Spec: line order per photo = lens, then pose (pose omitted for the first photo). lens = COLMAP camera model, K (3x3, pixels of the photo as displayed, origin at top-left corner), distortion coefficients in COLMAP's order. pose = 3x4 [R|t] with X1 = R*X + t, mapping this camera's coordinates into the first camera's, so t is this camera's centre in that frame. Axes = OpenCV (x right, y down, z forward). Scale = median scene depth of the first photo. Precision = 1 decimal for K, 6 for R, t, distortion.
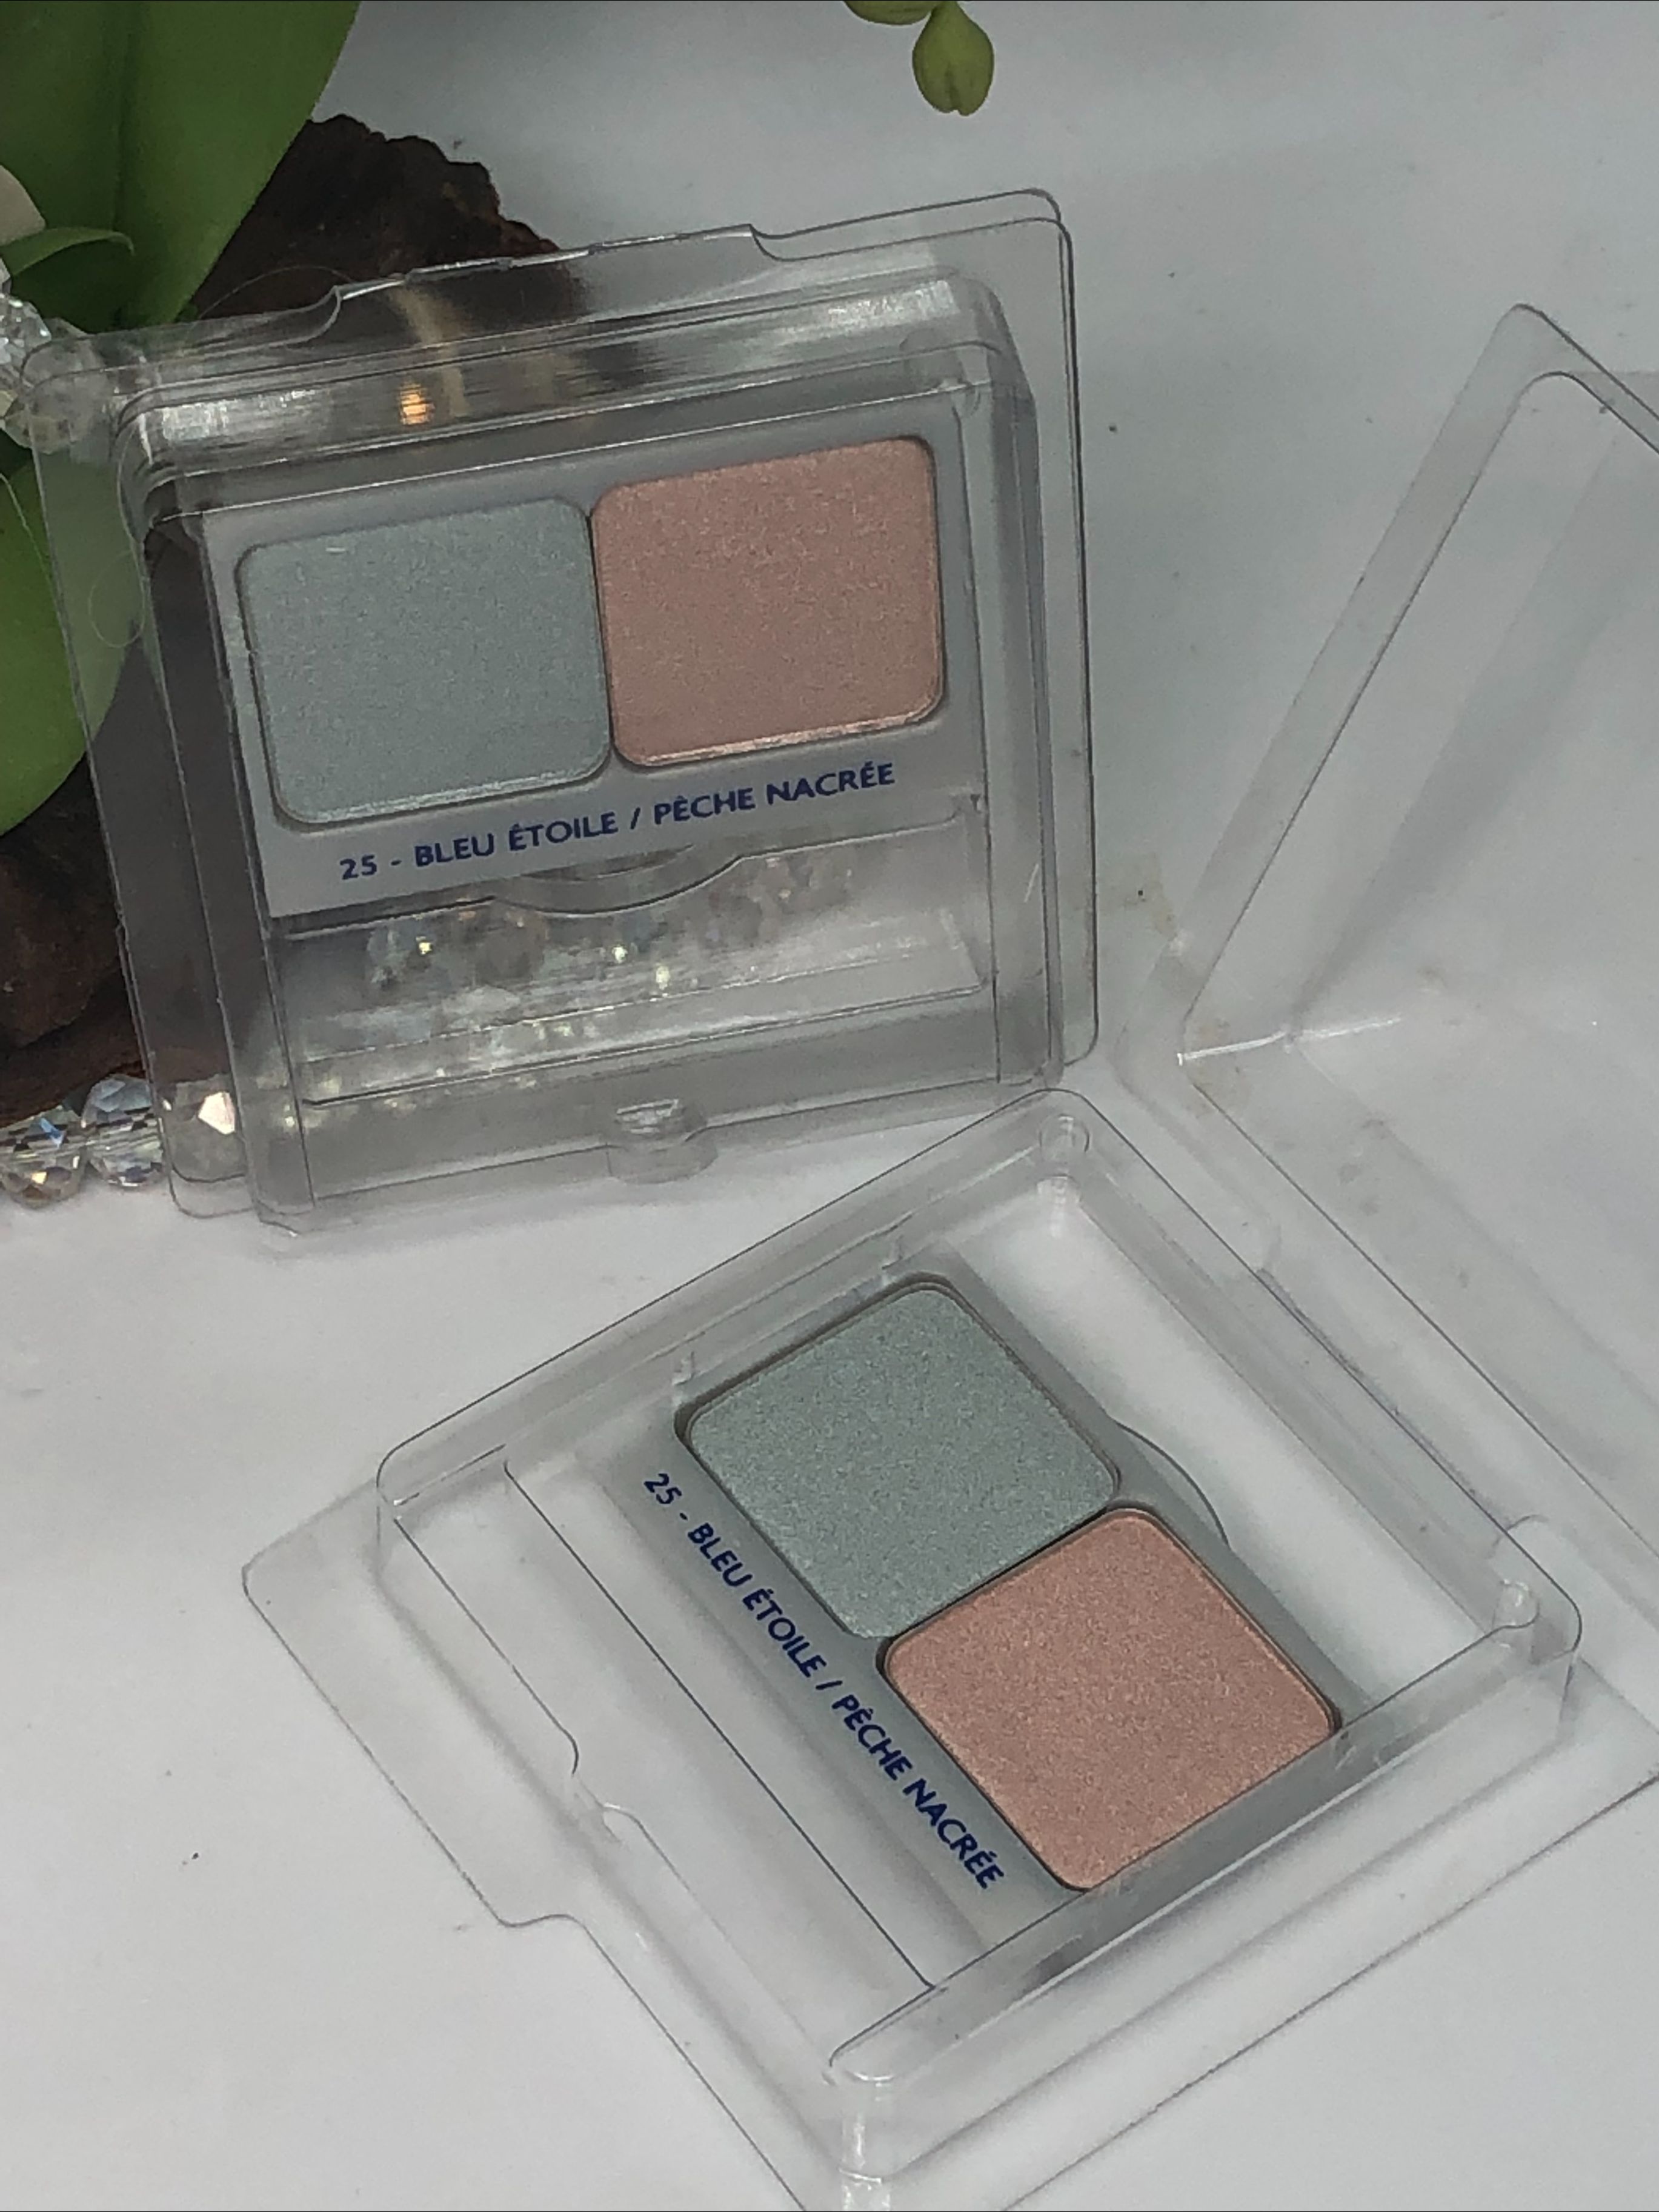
lens RADIAL K [[5337.9, 0, 823.9], [0, 5337.9, 1123.4], [0, 0, 1]] dist [0.166571, 0.000000]
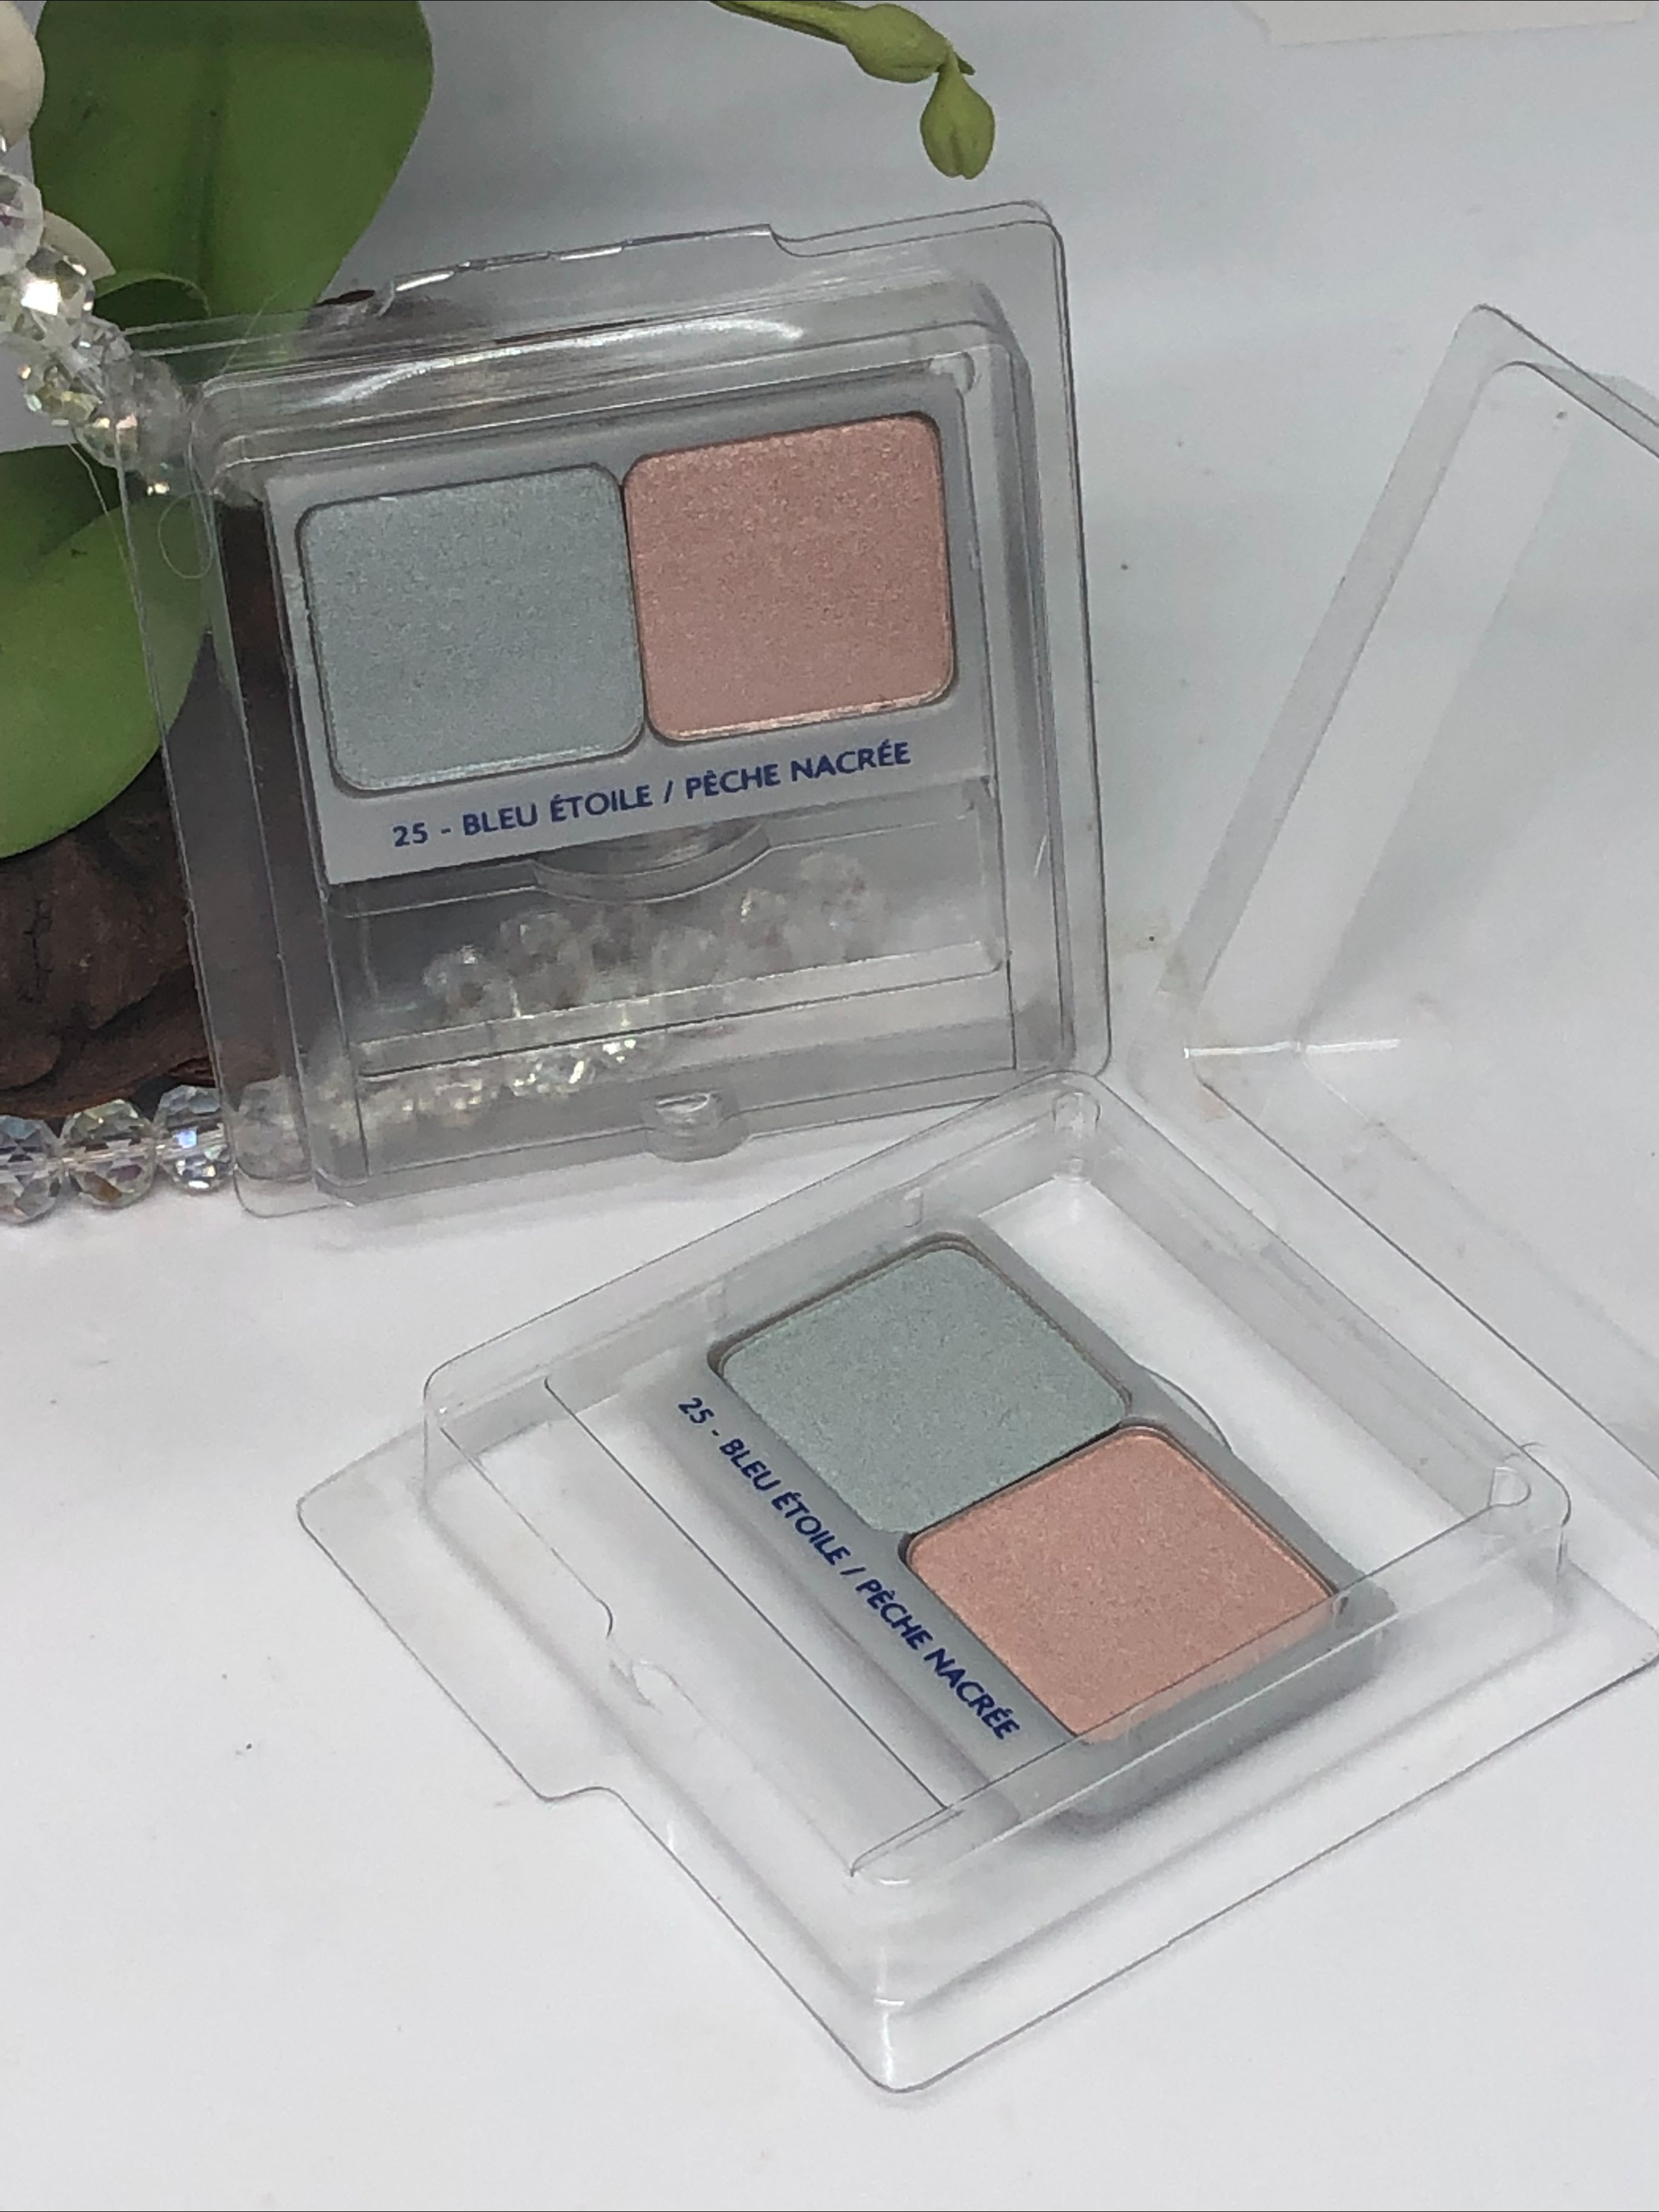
lens RADIAL K [[5337.9, 0, 827.4], [0, 5337.9, 1103.9], [0, 0, 1]] dist [0.166571, 0.000000]
pose [[0.999734, -0.011294, -0.020116, 0.017708], [0.007718, 0.985467, -0.169690, 0.189193], [0.021740, 0.169490, 0.985292, -0.046513]]
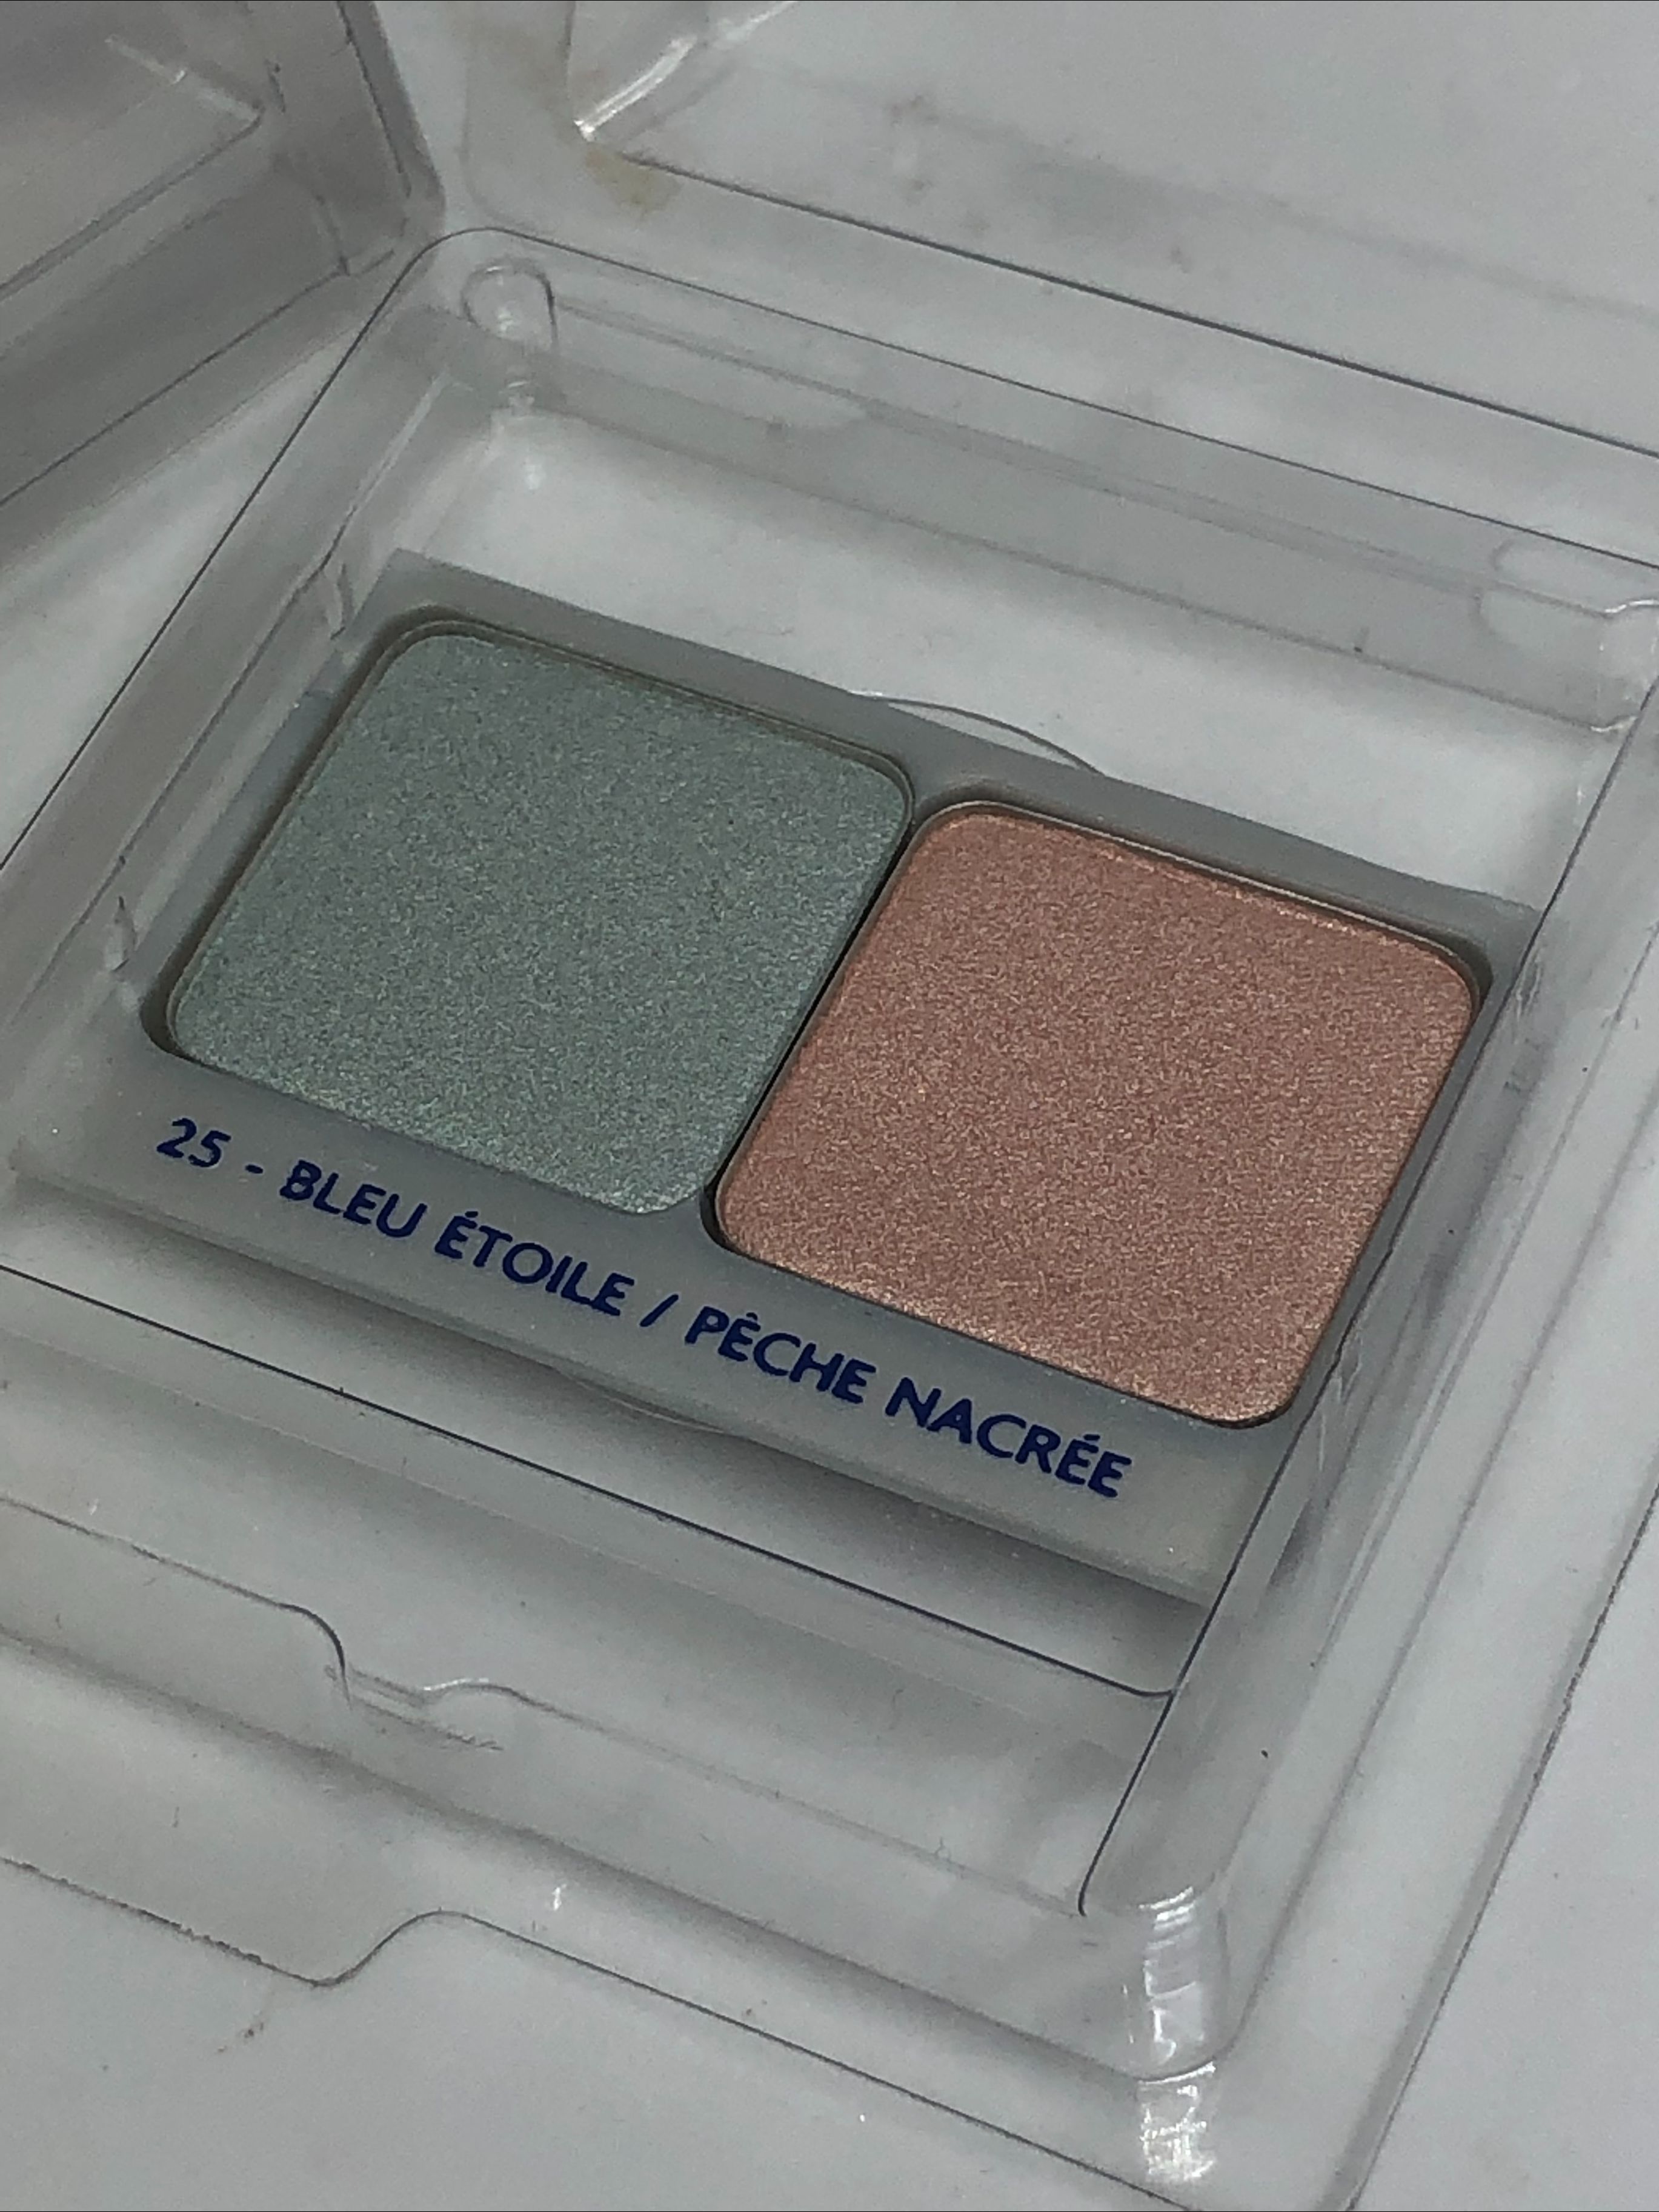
lens RADIAL K [[5337.9, 0, 819.6], [0, 5337.9, 1091.4], [0, 0, 1]] dist [0.166571, 0.000000]
pose [[0.868402, -0.443433, 0.221911, -0.094025], [0.431980, 0.896266, 0.100497, 0.036794], [-0.243455, 0.008589, 0.969874, 0.460561]]
